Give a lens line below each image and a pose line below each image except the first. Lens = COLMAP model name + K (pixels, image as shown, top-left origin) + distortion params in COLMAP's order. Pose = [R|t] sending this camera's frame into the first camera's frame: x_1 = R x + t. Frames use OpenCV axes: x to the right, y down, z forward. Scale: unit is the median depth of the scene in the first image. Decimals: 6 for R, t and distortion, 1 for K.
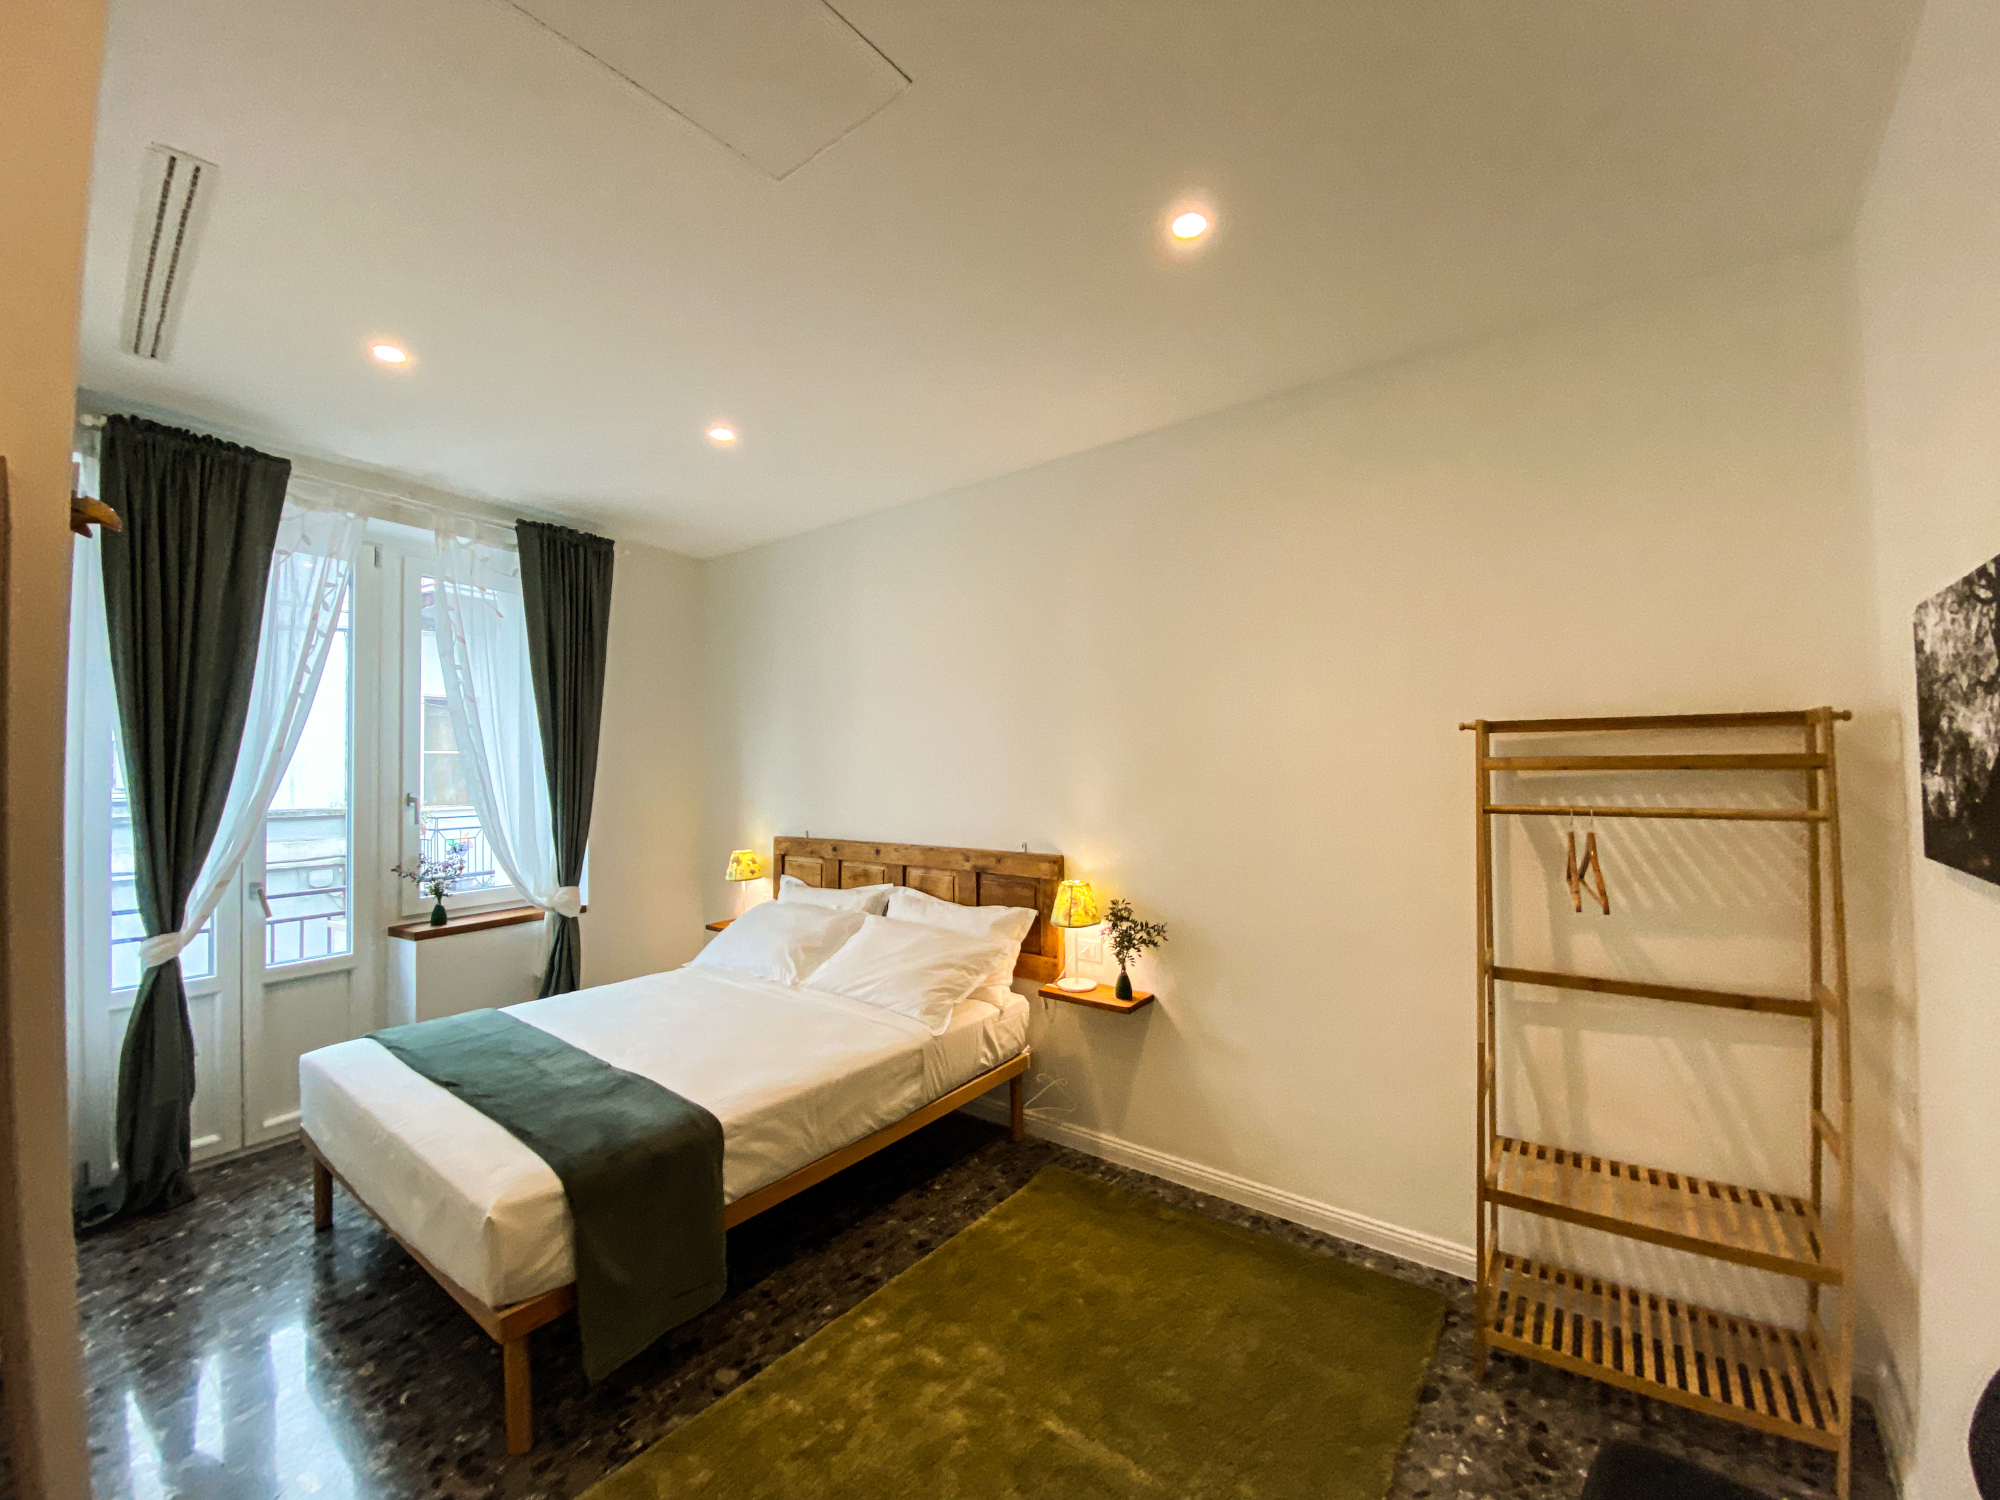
lens RADIAL K [[825.4, 0, 1000.0], [0, 825.4, 750.0], [0, 0, 1]] dist [0.026020, -0.021599]
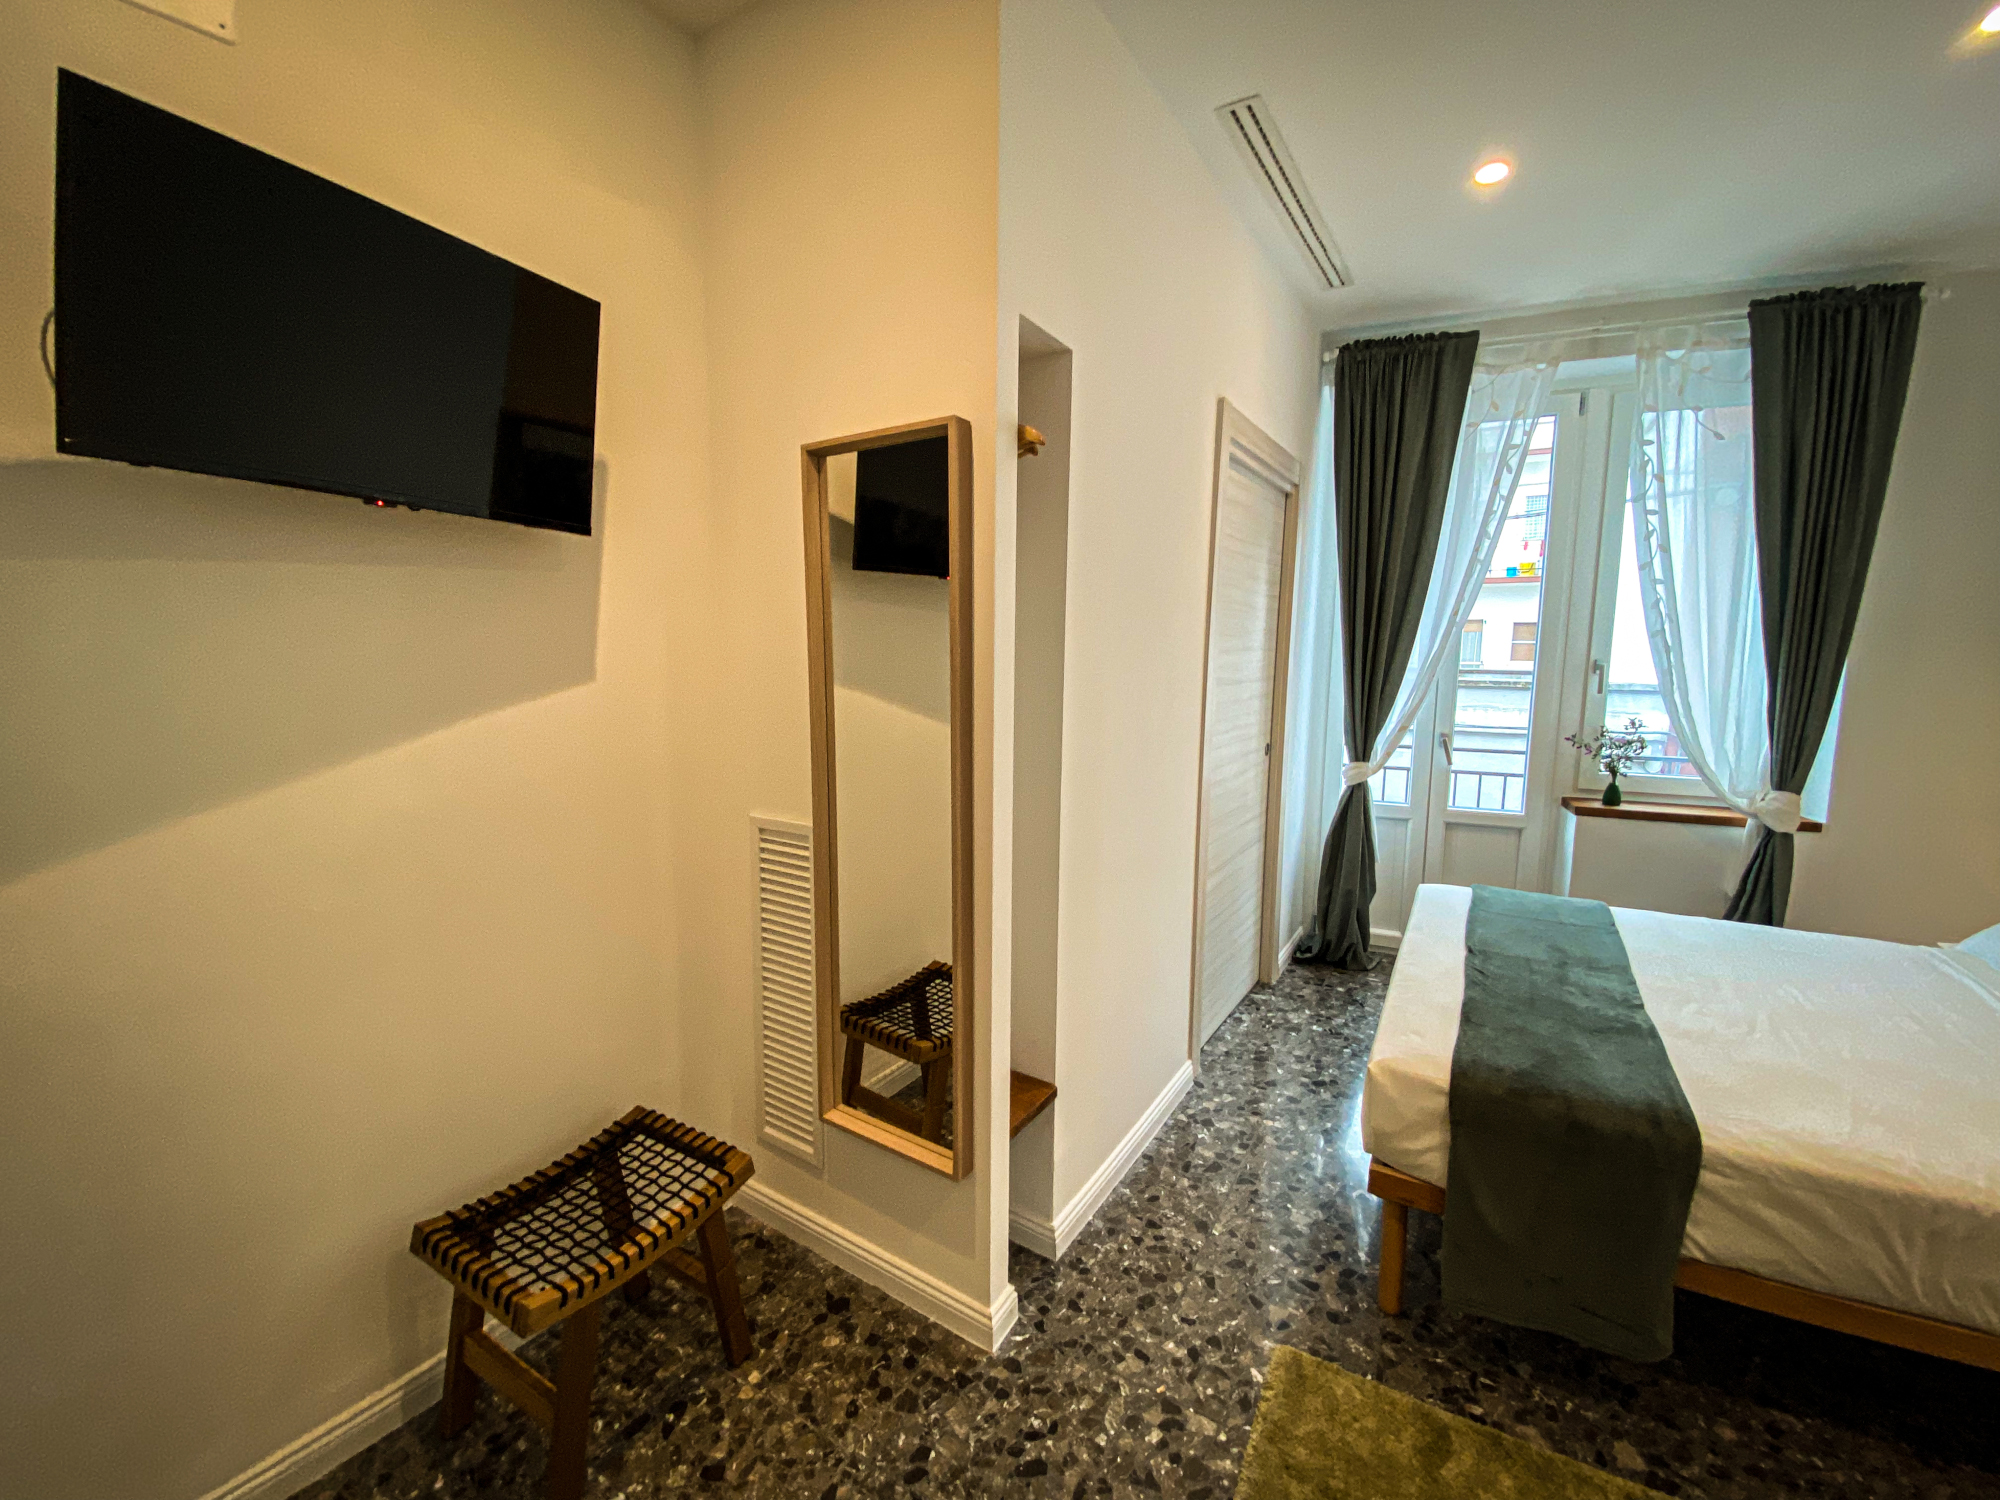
lens RADIAL K [[825.4, 0, 1000.0], [0, 825.4, 750.0], [0, 0, 1]] dist [0.026020, -0.021599]
pose [[0.131730, 0.130220, -0.982695, 0.162432], [0.009594, 0.991120, 0.132622, 0.028175], [0.991239, -0.026898, 0.129311, 0.272575]]
